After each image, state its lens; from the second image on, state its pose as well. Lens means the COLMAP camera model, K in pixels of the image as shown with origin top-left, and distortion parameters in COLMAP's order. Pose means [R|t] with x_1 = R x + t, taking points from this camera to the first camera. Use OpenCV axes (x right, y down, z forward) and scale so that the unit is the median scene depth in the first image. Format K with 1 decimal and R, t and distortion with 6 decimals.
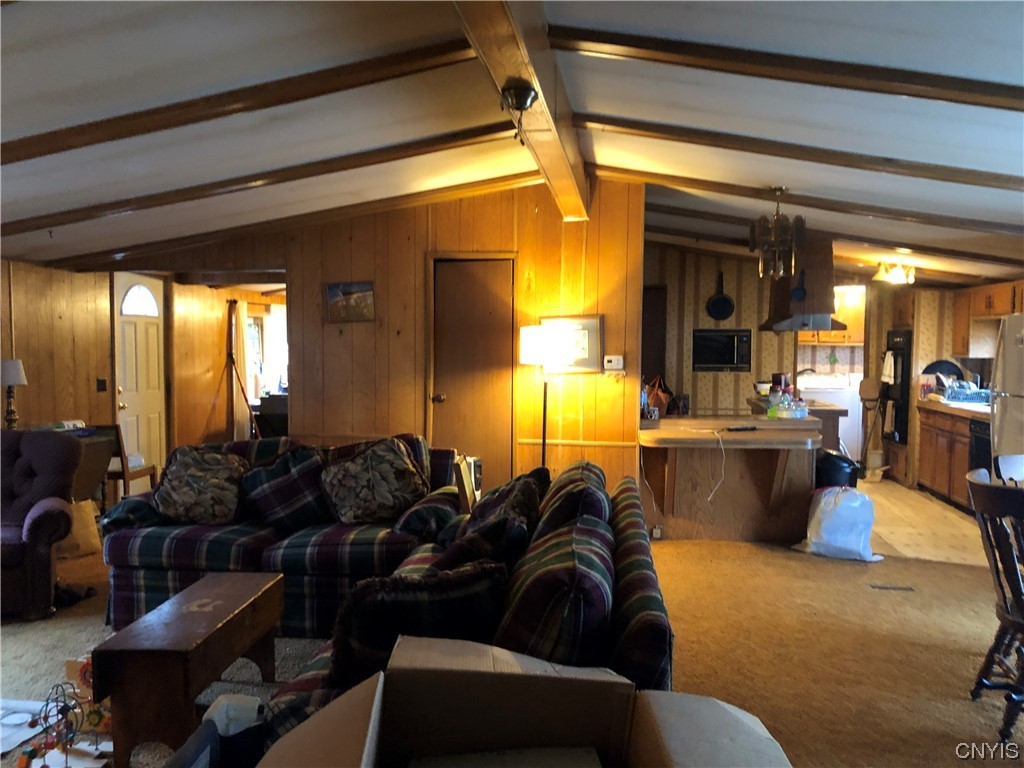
lens RADIAL K [[831.5, 0, 506.6], [0, 831.5, 399.2], [0, 0, 1]] dist [-0.002472, -0.002808]
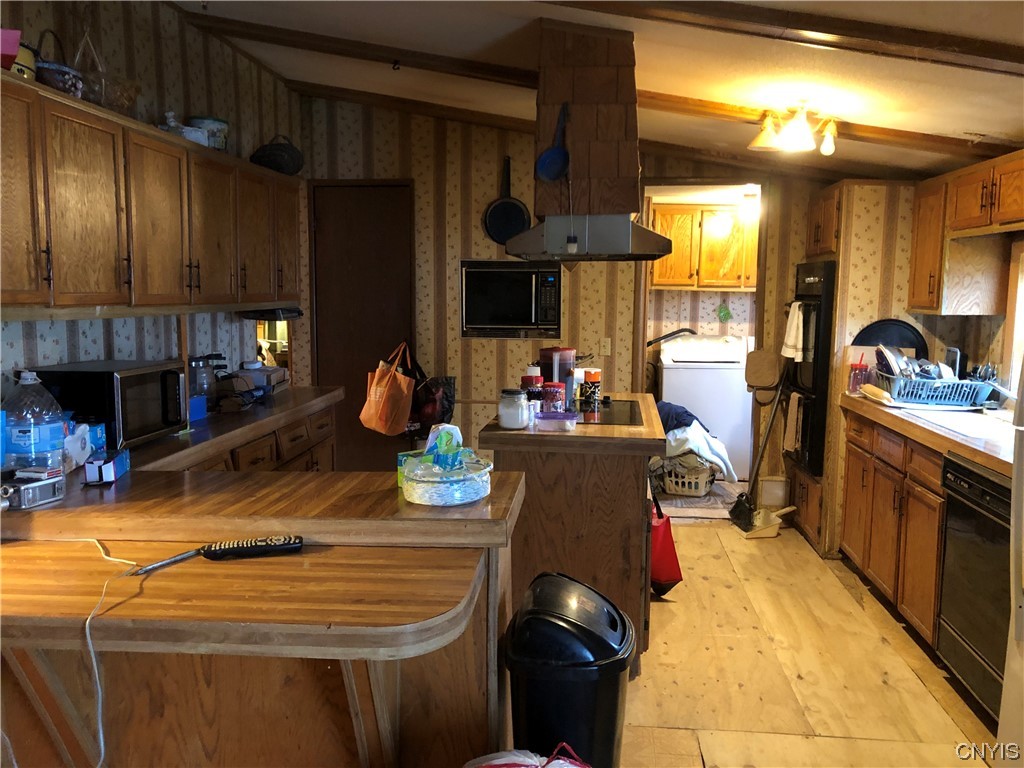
lens RADIAL K [[837.2, 0, 523.8], [0, 837.2, 393.4], [0, 0, 1]] dist [0.004587, -0.002432]
pose [[0.998003, -0.004791, 0.062979, 0.294333], [0.001344, 0.998504, 0.054662, -0.032988], [-0.063146, -0.054468, 0.996517, 0.548171]]
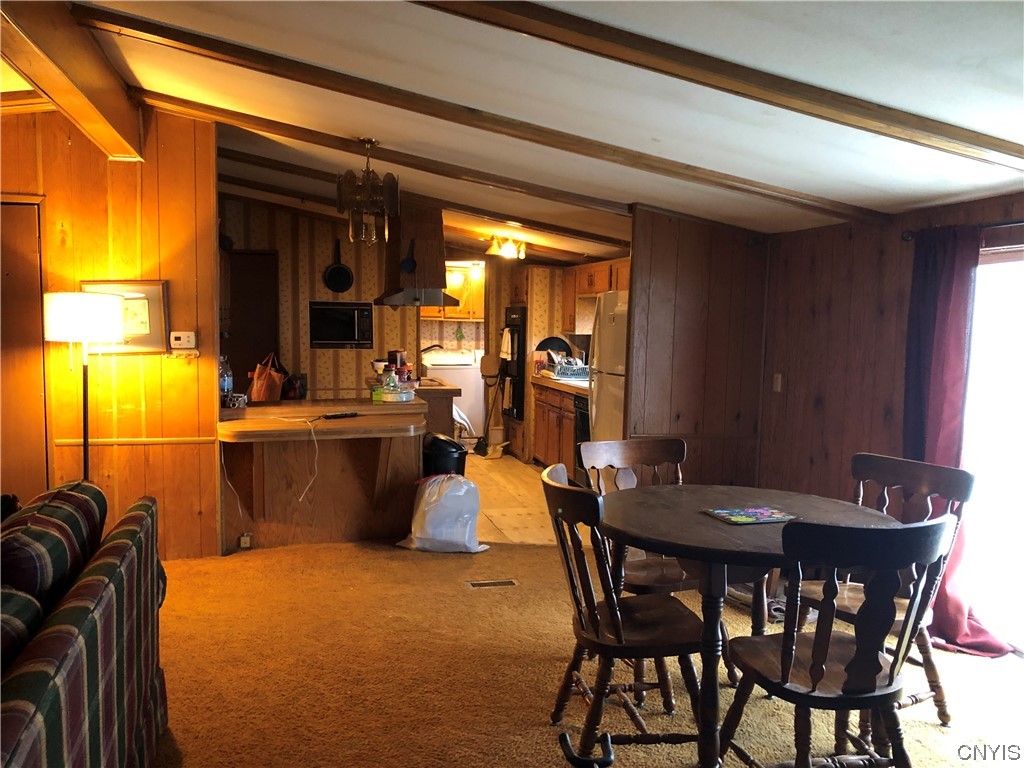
lens RADIAL K [[826.9, 0, 512.5], [0, 826.9, 402.3], [0, 0, 1]] dist [0.141164, -0.242687]
pose [[0.917296, -0.031725, 0.396941, 0.080310], [0.017426, 0.999064, 0.039579, -0.008577], [-0.397825, -0.029389, 0.916990, 0.093290]]
